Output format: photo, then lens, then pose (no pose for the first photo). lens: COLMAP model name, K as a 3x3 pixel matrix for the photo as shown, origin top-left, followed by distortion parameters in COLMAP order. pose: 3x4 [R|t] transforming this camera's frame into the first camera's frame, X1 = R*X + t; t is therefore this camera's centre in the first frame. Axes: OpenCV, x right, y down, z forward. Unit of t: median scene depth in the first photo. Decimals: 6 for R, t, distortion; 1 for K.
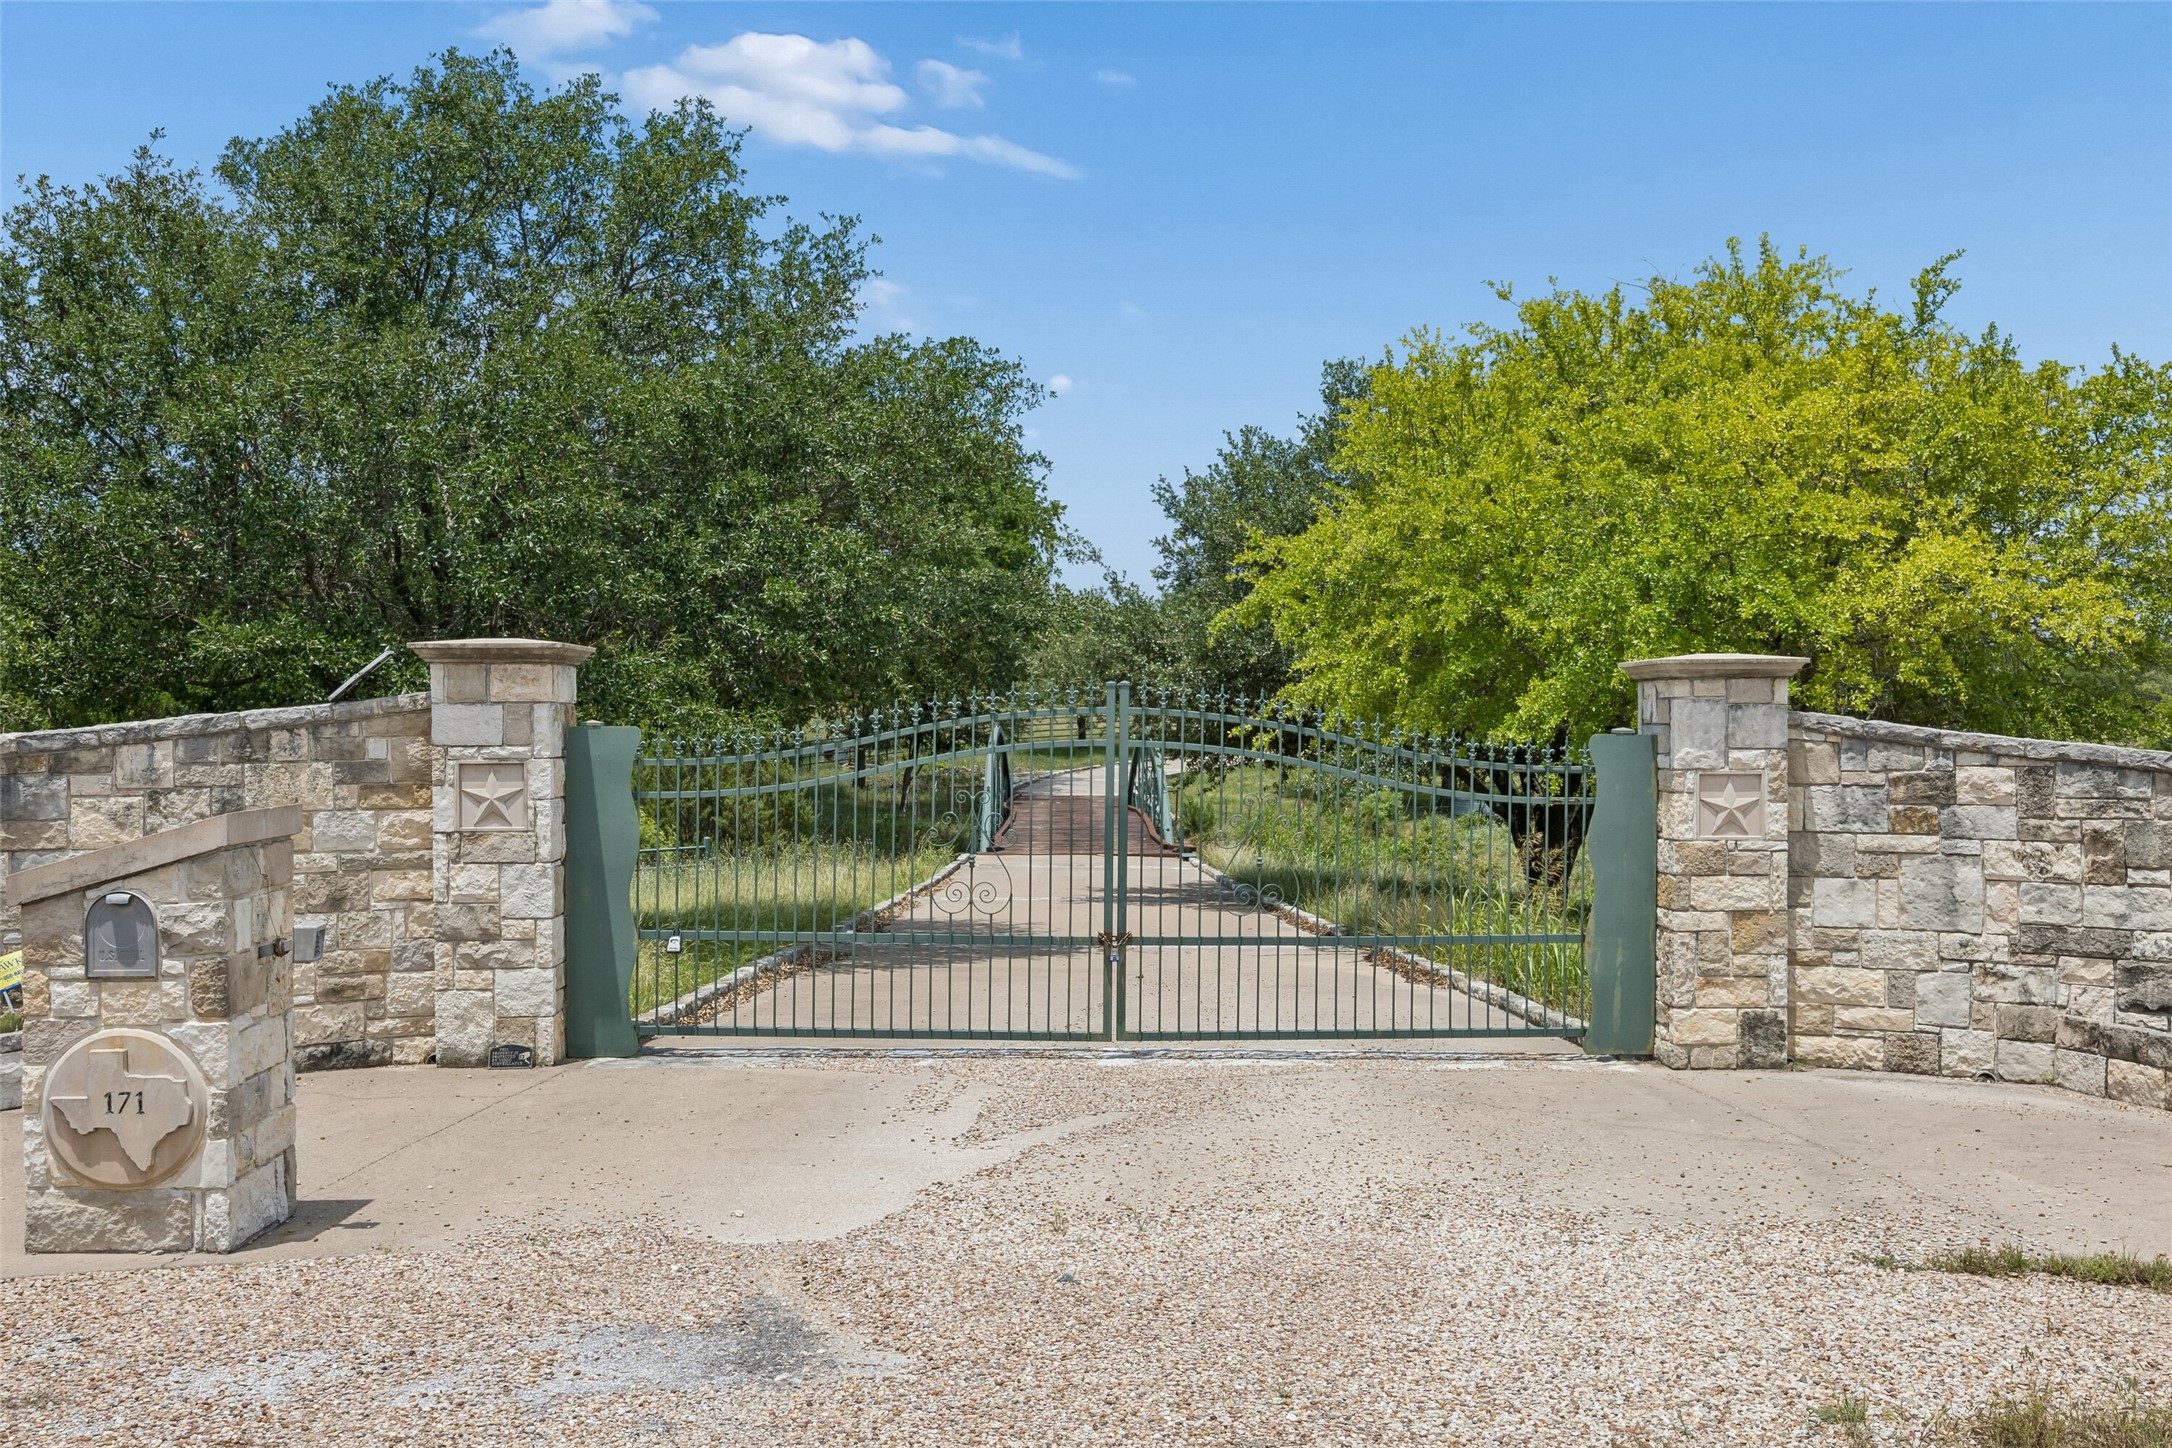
lens RADIAL K [[2333.7, 0, 1093.2], [0, 2333.7, 722.0], [0, 0, 1]] dist [0.012890, 0.000000]
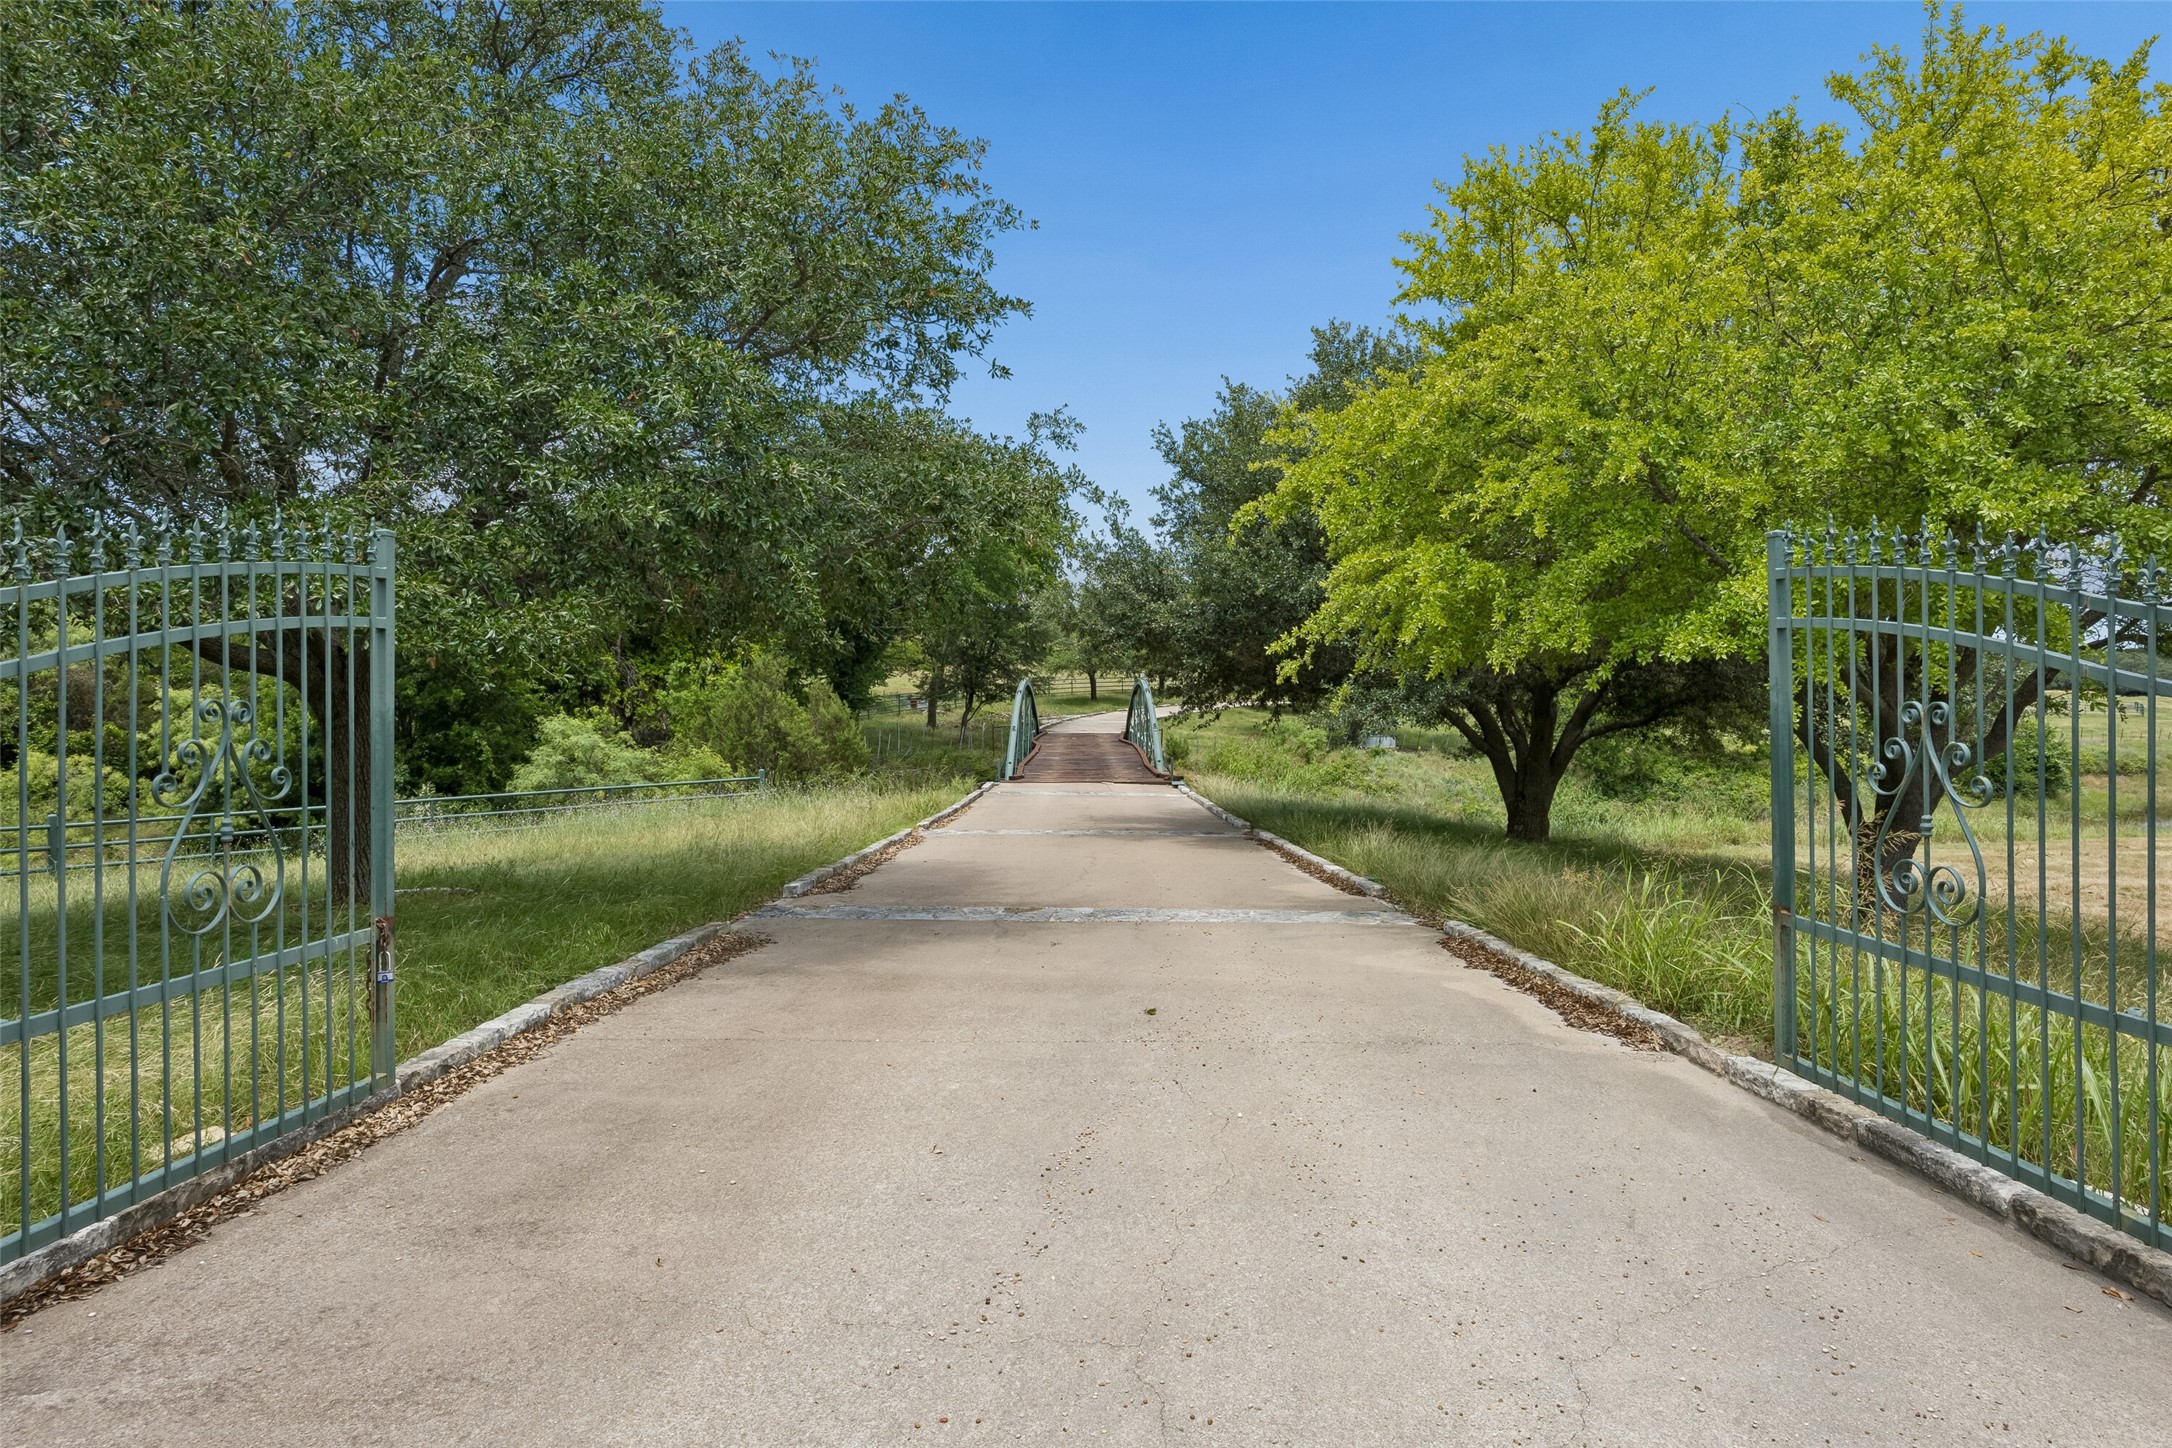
lens RADIAL K [[1310.8, 0, 1081.0], [0, 1310.8, 711.0], [0, 0, 1]] dist [0.003470, 0.000204]
pose [[0.999830, -0.000643, -0.018407, 0.006810], [0.000905, 0.999898, 0.014223, 0.018623], [0.018396, -0.014238, 0.999729, 0.577008]]
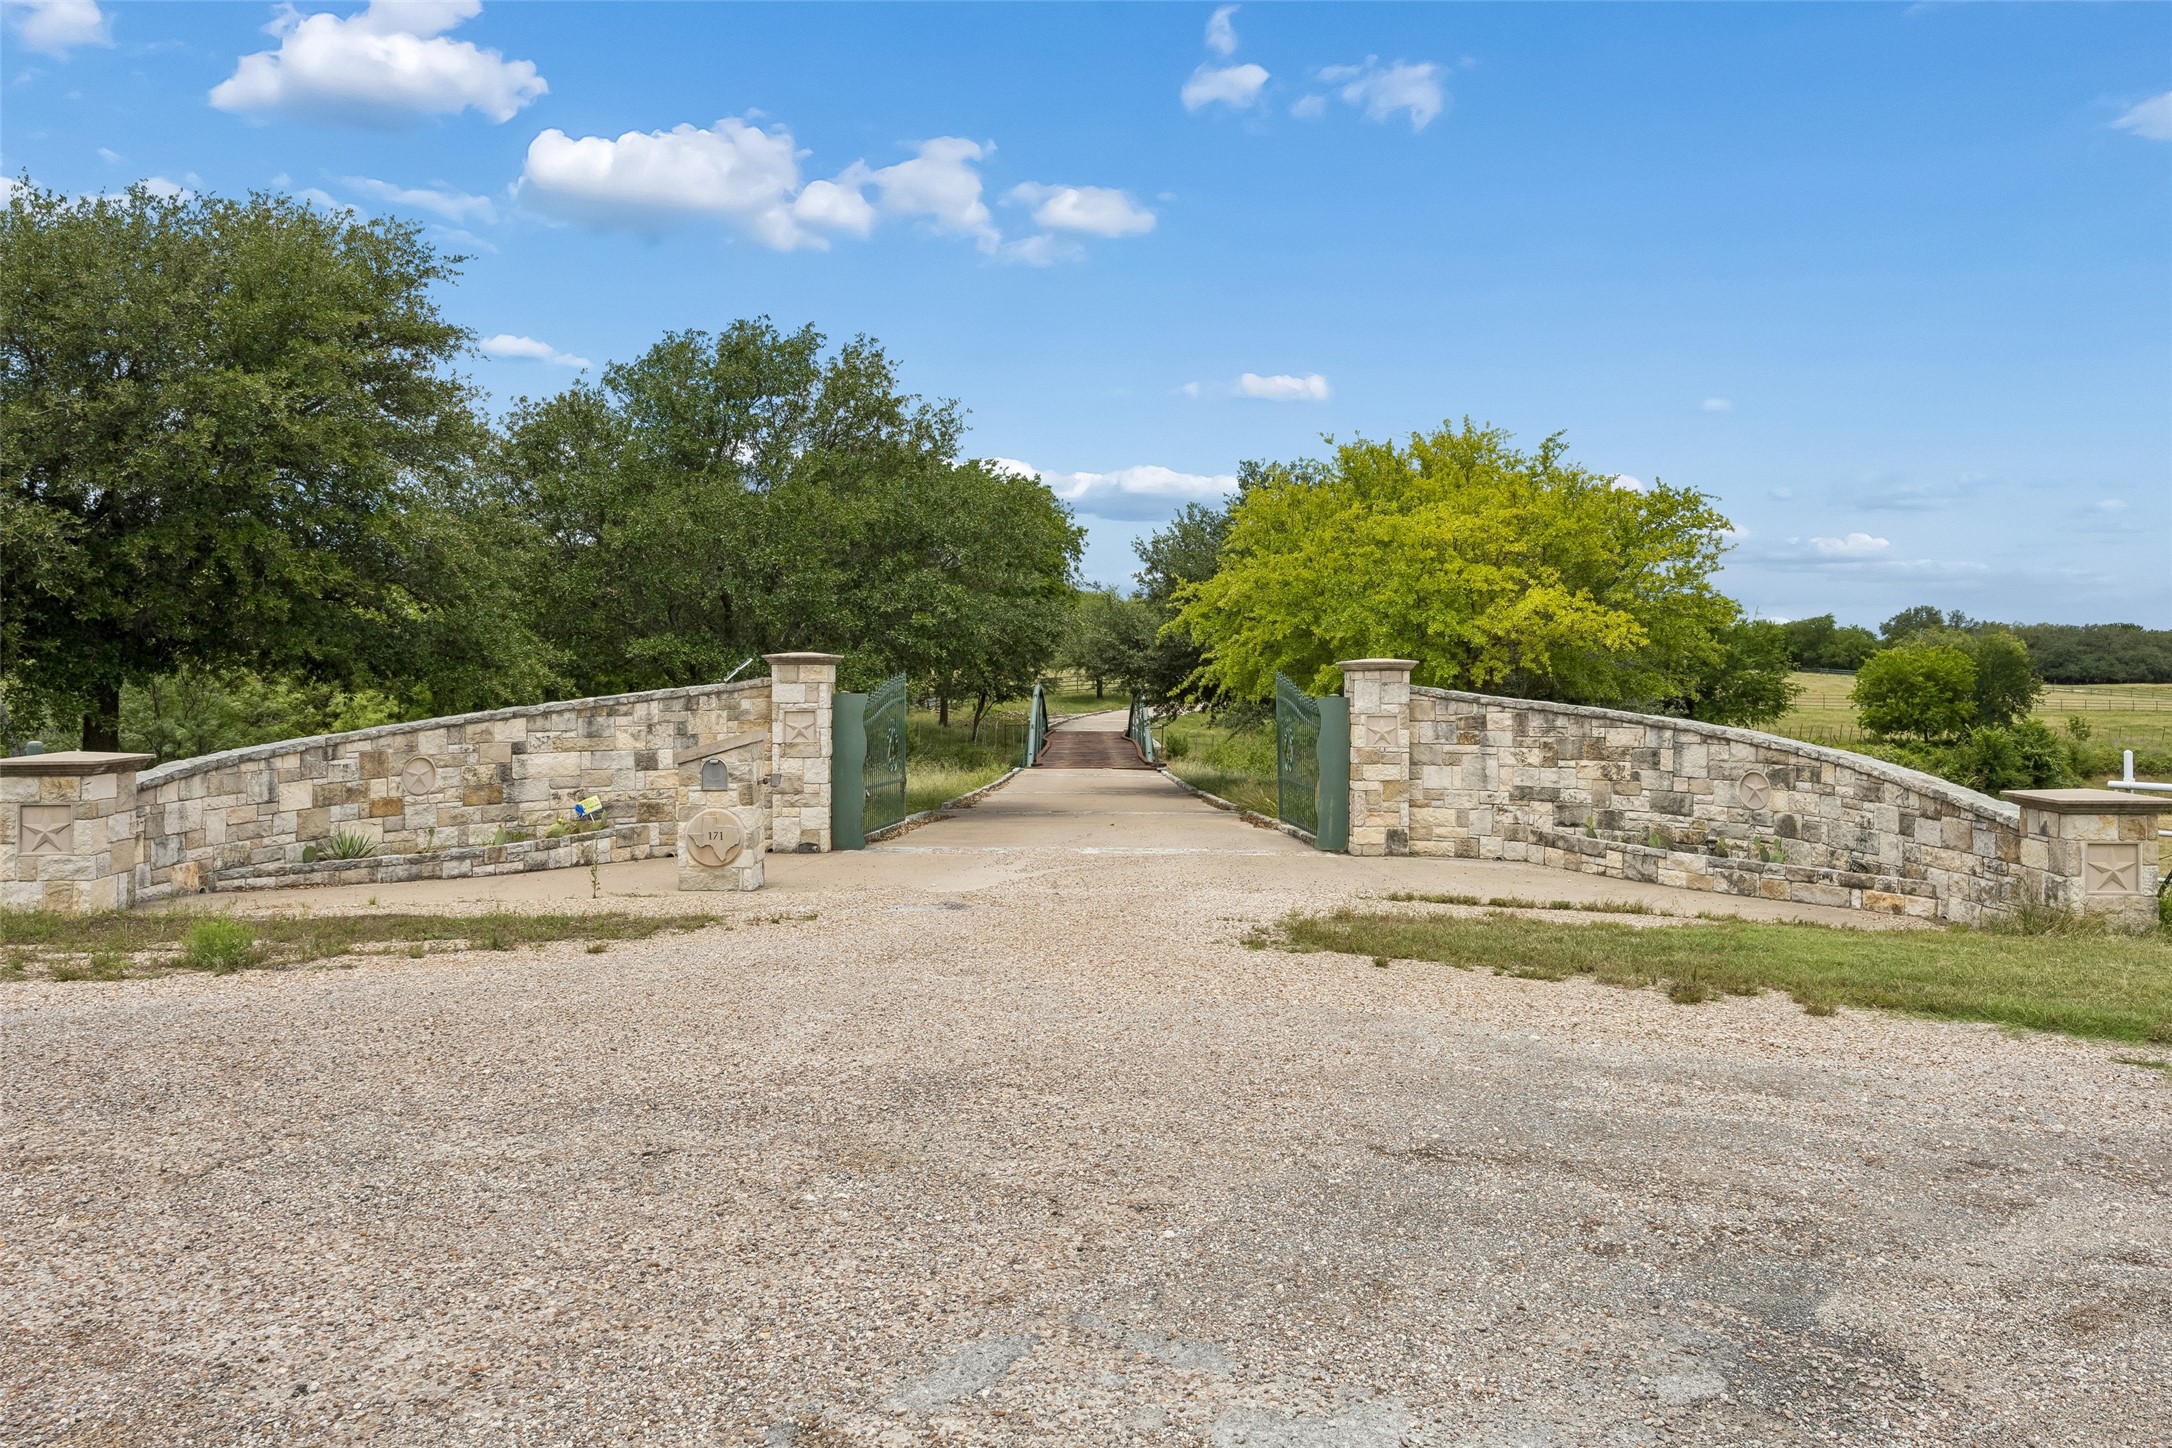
lens RADIAL K [[1915.7, 0, 1132.9], [0, 1915.7, 598.5], [0, 0, 1]] dist [0.067034, 0.028809]
pose [[0.999977, 0.000591, 0.006796, 0.023127], [-0.000323, 0.999228, -0.039292, -0.010372], [-0.006814, 0.039289, 0.999205, -0.488042]]
